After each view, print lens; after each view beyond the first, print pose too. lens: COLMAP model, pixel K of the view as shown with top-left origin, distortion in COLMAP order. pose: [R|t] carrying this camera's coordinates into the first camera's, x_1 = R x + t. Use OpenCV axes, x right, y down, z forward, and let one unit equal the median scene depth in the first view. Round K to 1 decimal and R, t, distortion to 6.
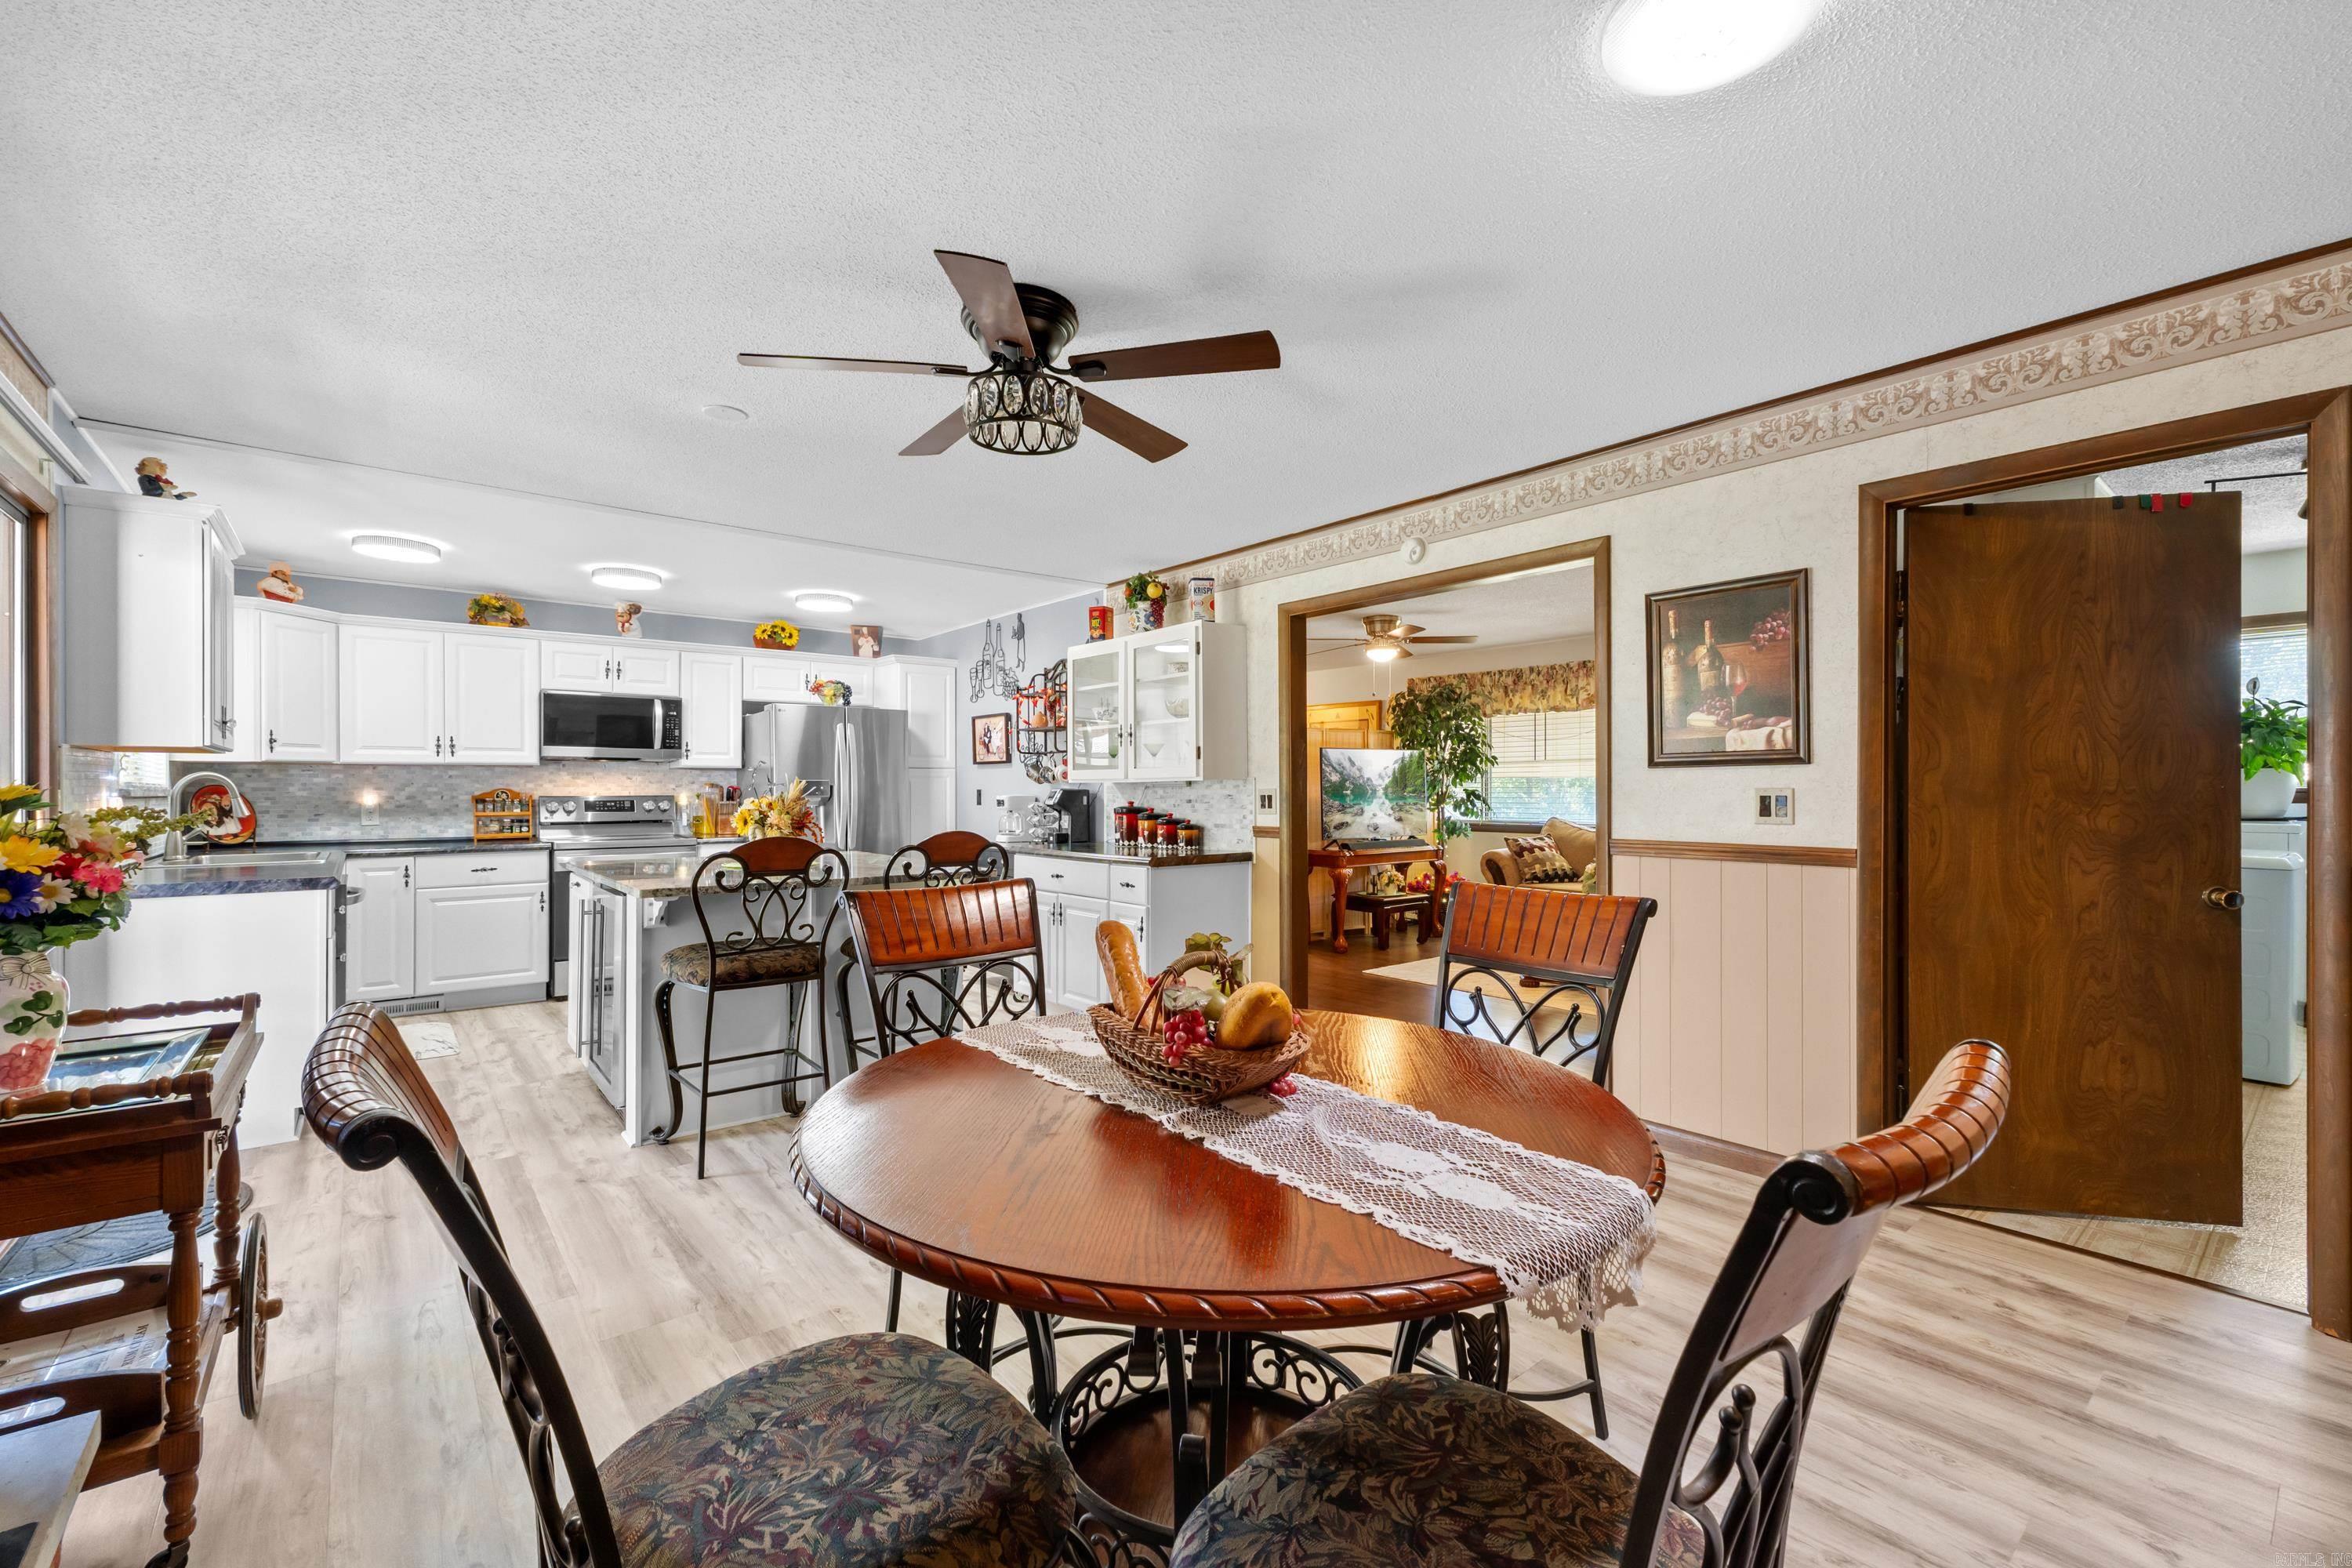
lens RADIAL K [[1005.9, 0, 1193.1], [0, 1005.9, 781.0], [0, 0, 1]] dist [-0.000016, 0.002225]
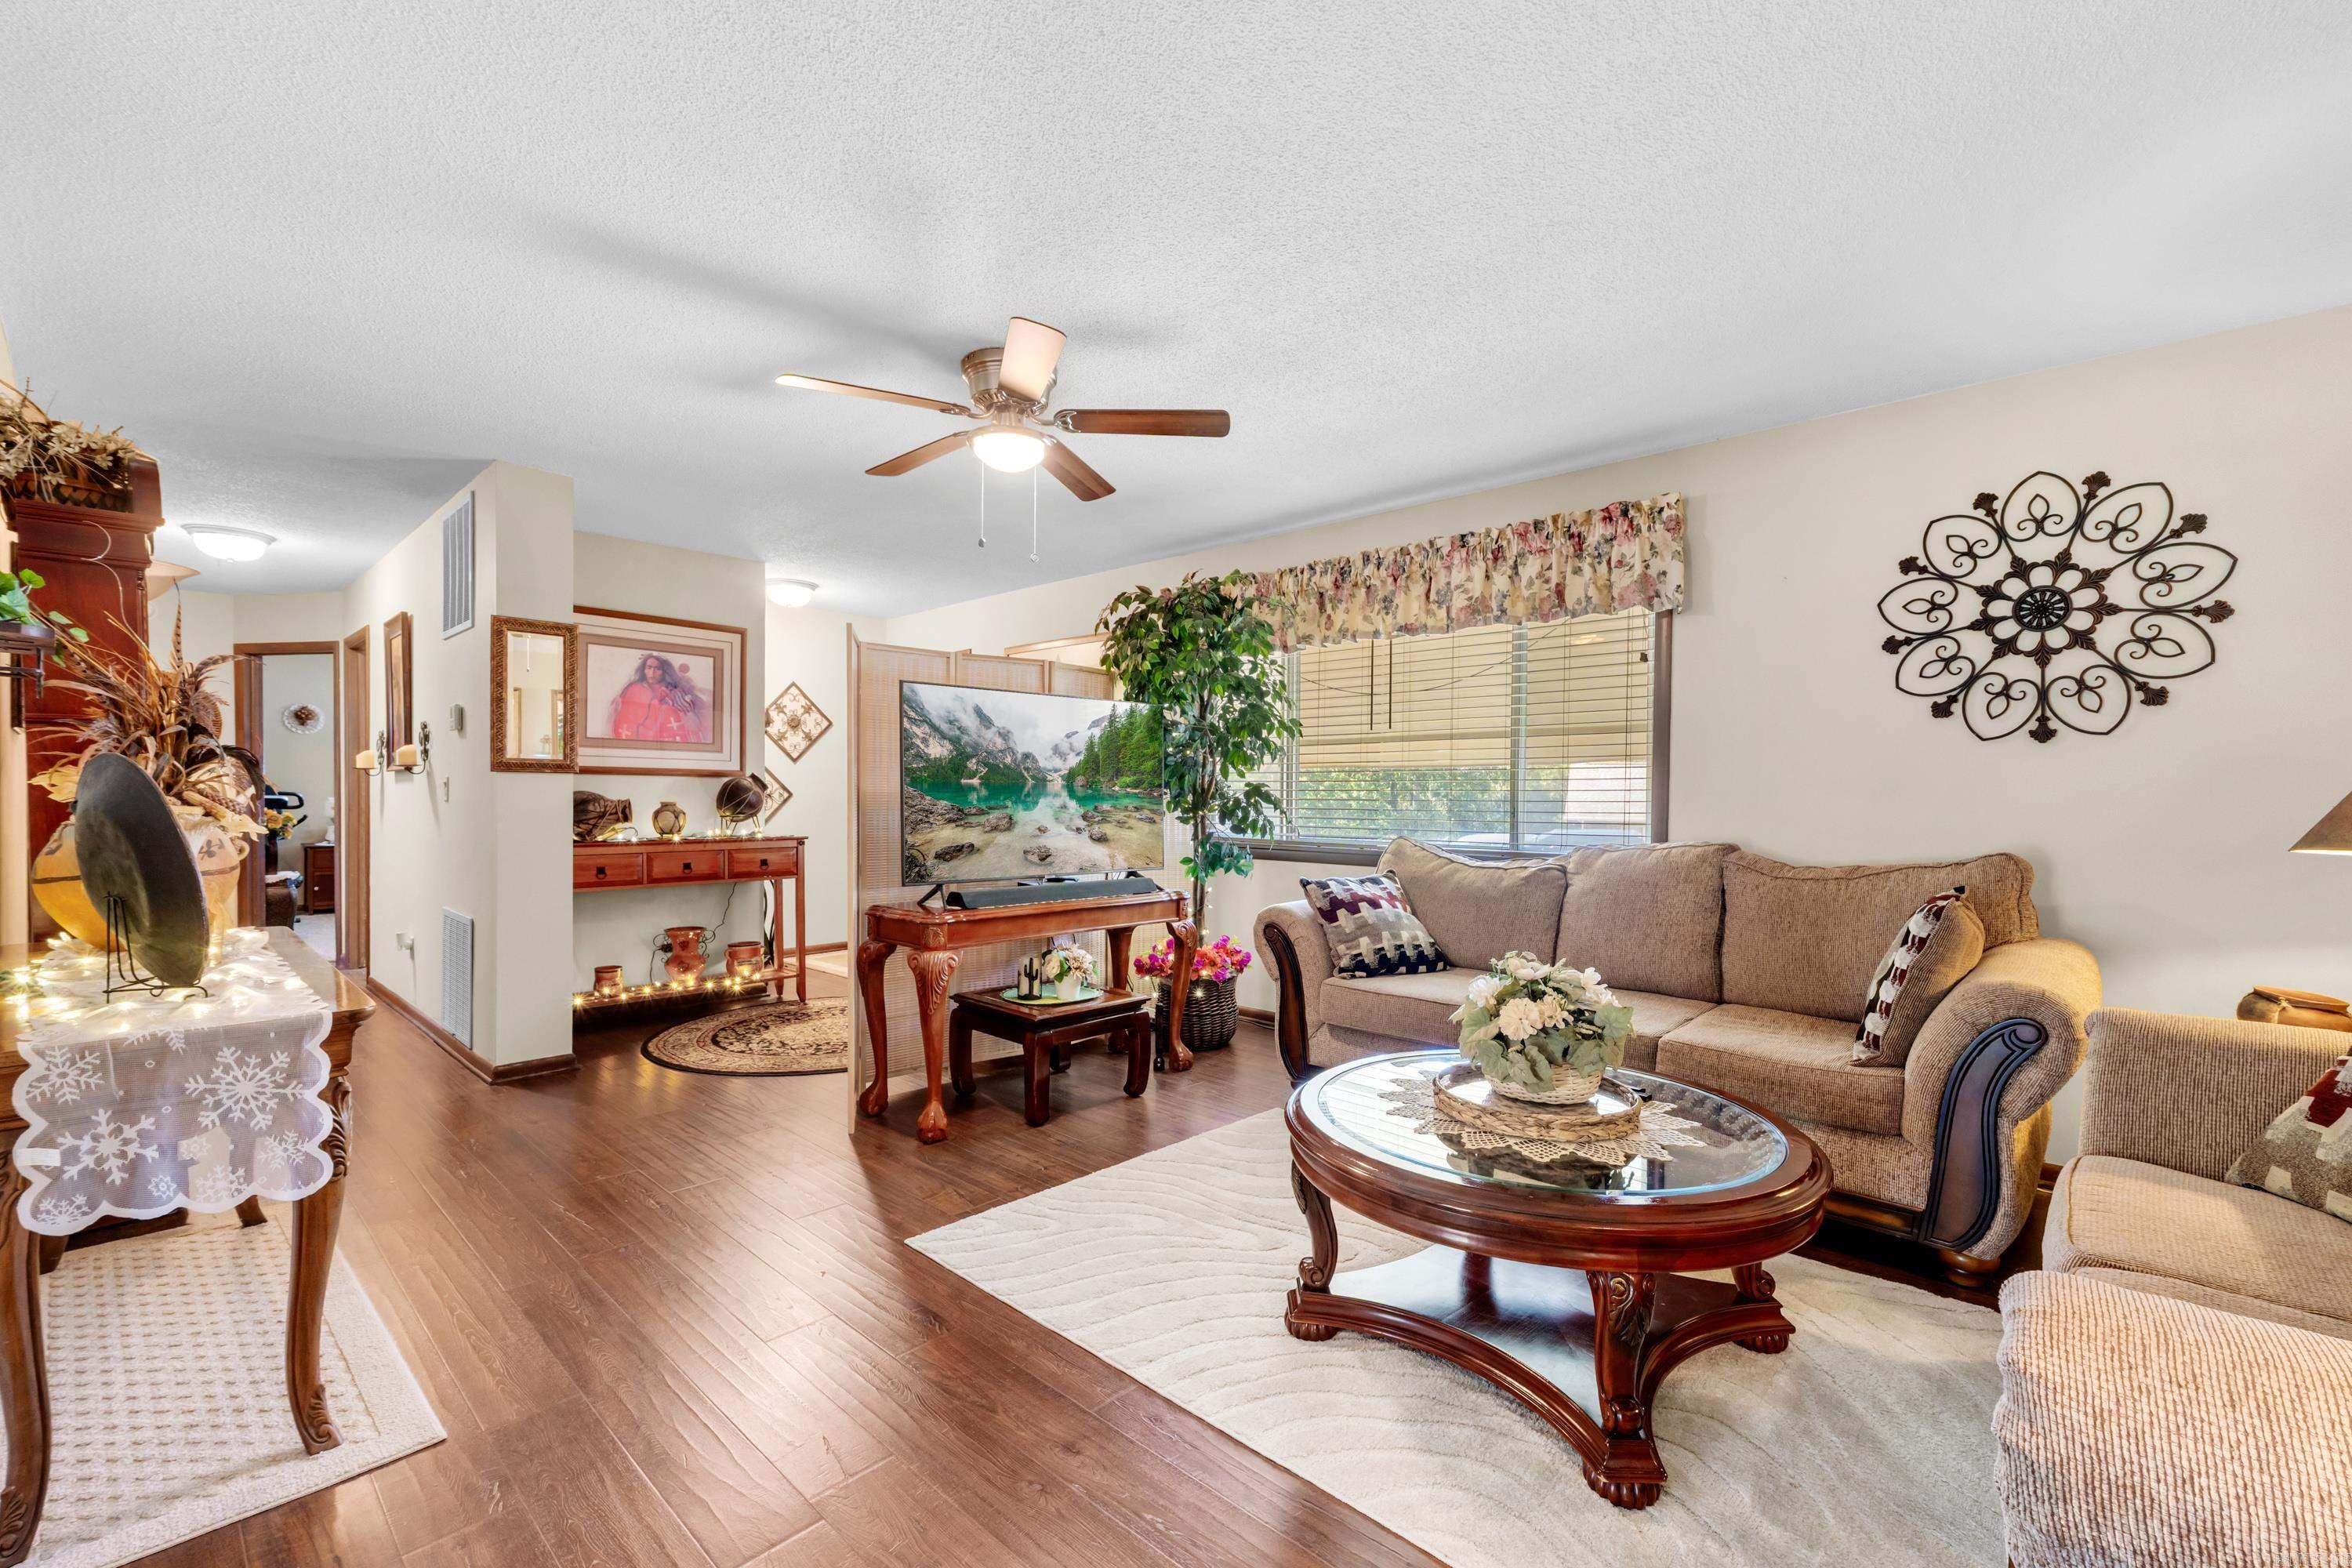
lens RADIAL K [[1005.9, 0, 1188.1], [0, 1005.9, 809.8], [0, 0, 1]] dist [-0.000016, 0.002225]
pose [[0.992357, 0.008612, 0.123102, 0.185234], [-0.011176, 0.999734, 0.020152, 0.012965], [-0.122895, -0.021374, 0.992189, 0.498591]]
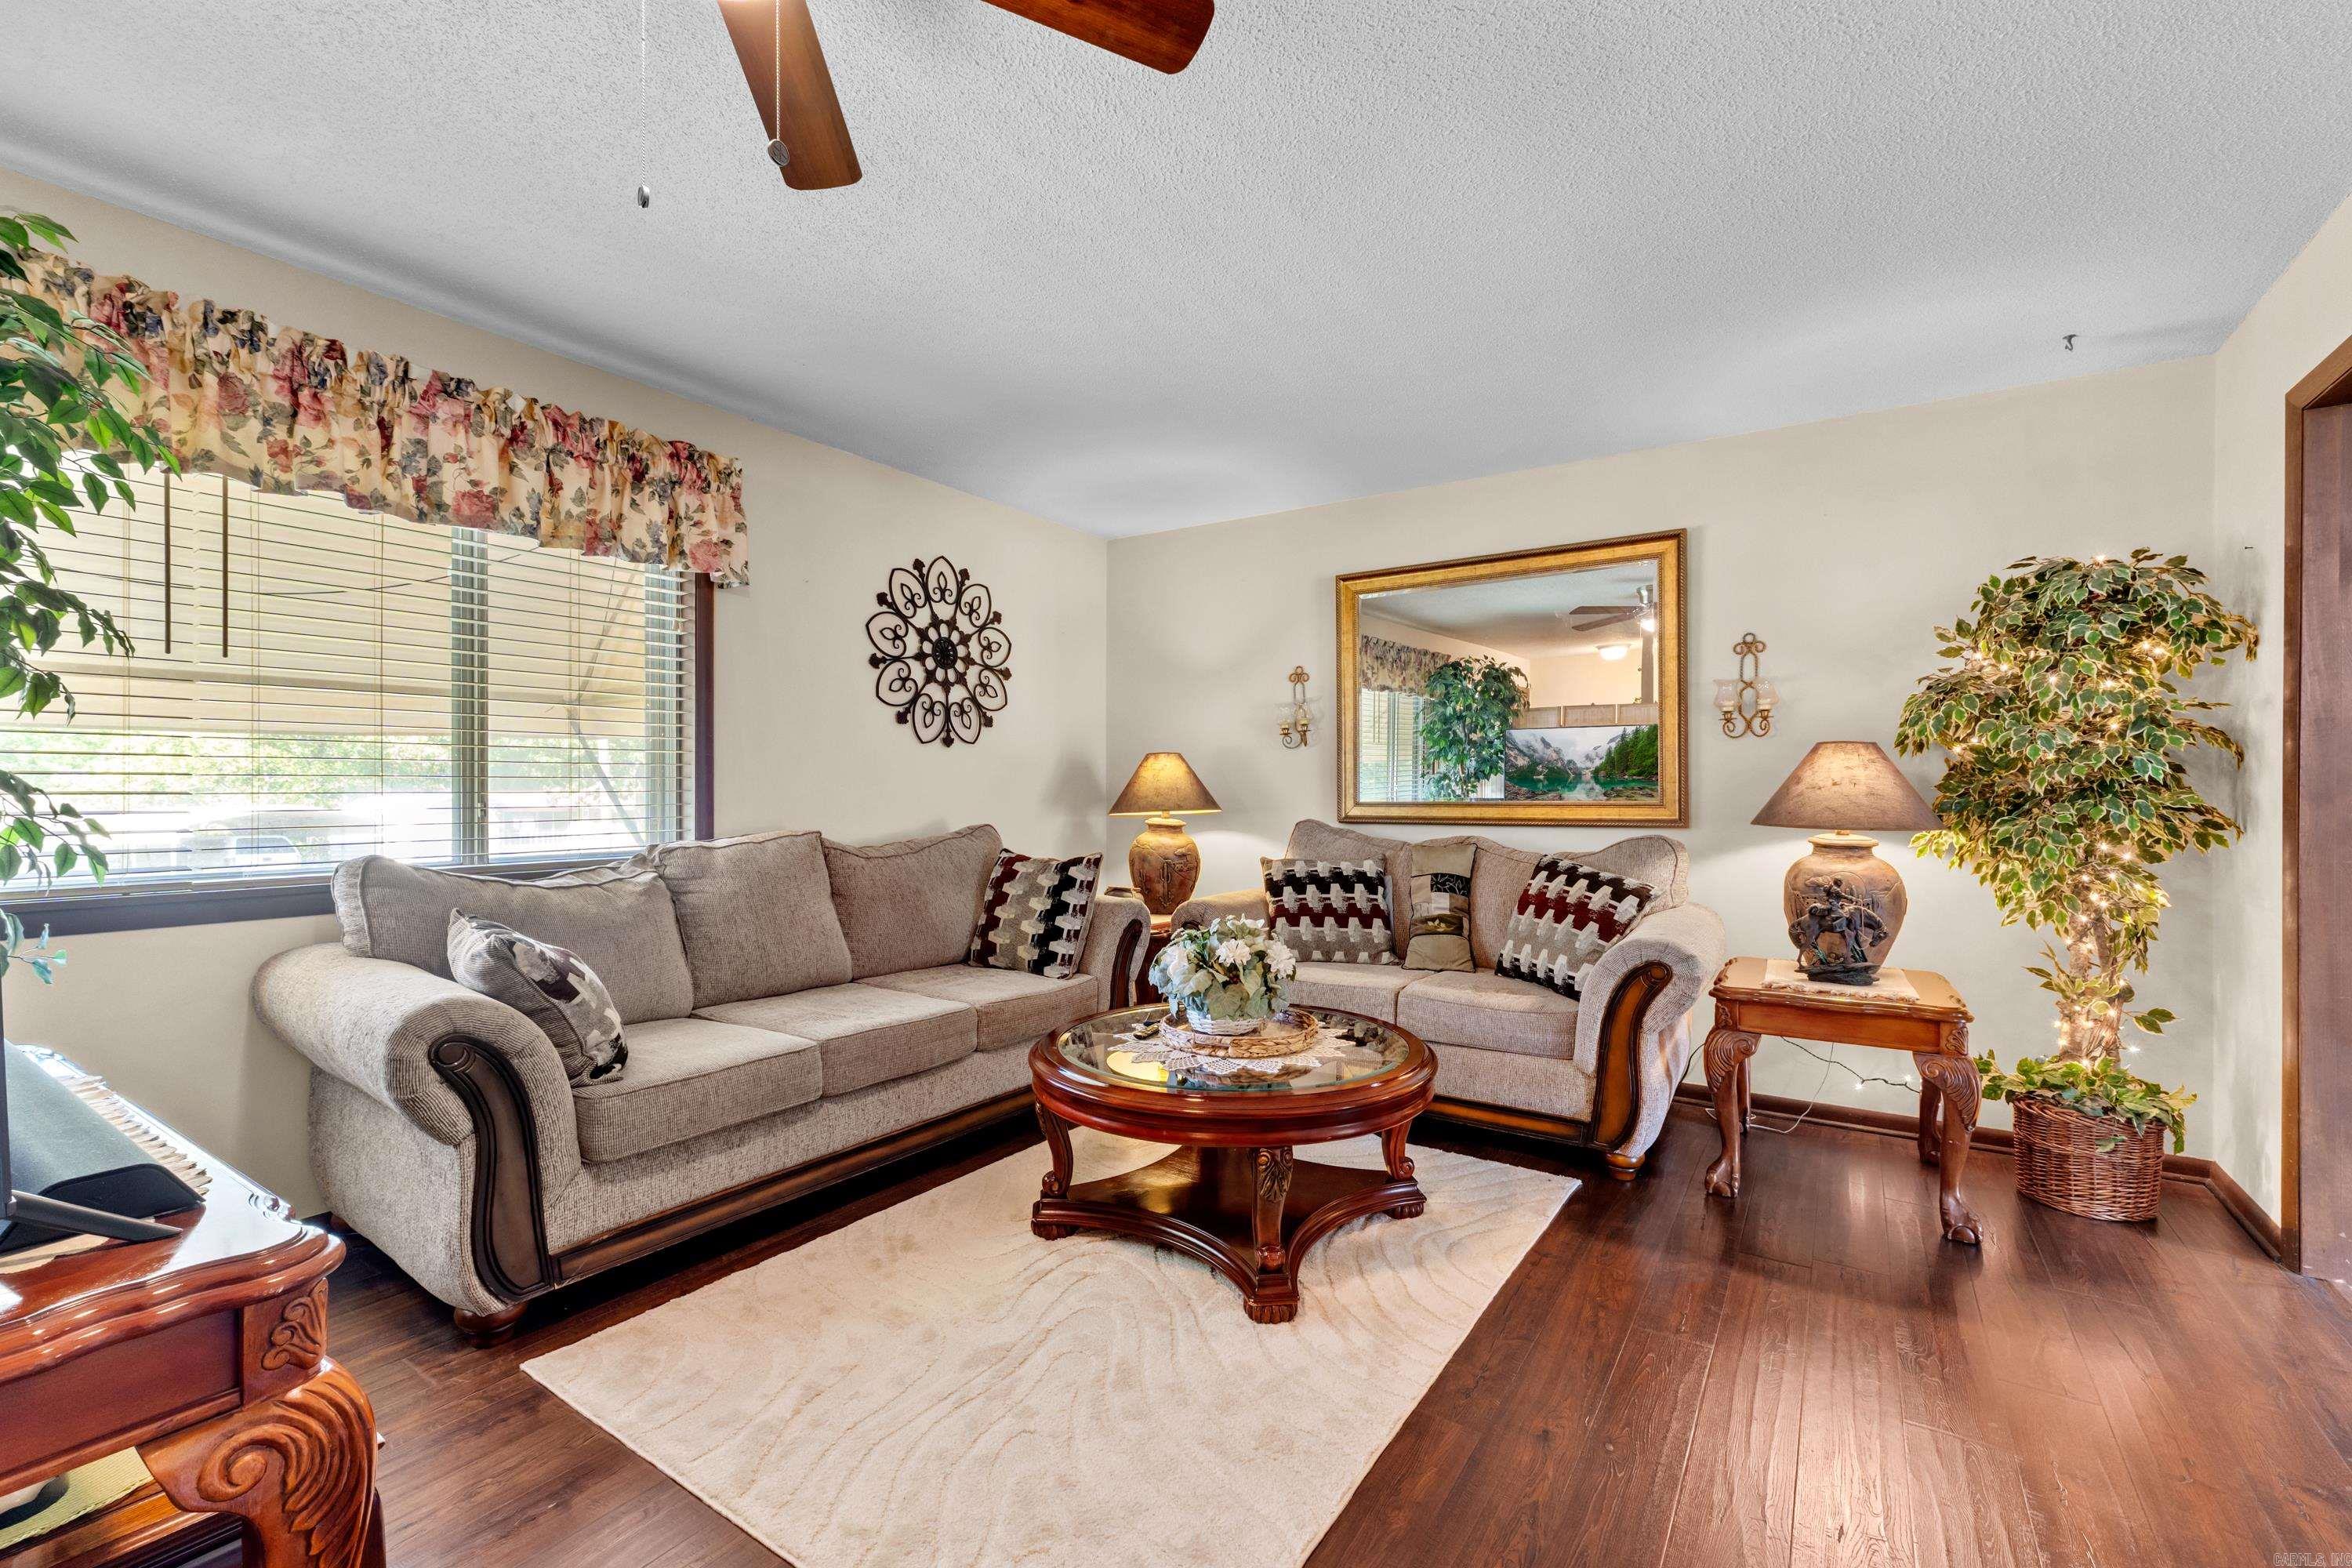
lens RADIAL K [[1005.9, 0, 1189.6], [0, 1005.9, 784.7], [0, 0, 1]] dist [-0.000016, 0.002225]
pose [[-0.297192, 0.002655, 0.954814, 0.002410], [-0.010026, 0.999932, -0.005901, 0.013845], [-0.954765, -0.011327, -0.297145, 0.856951]]
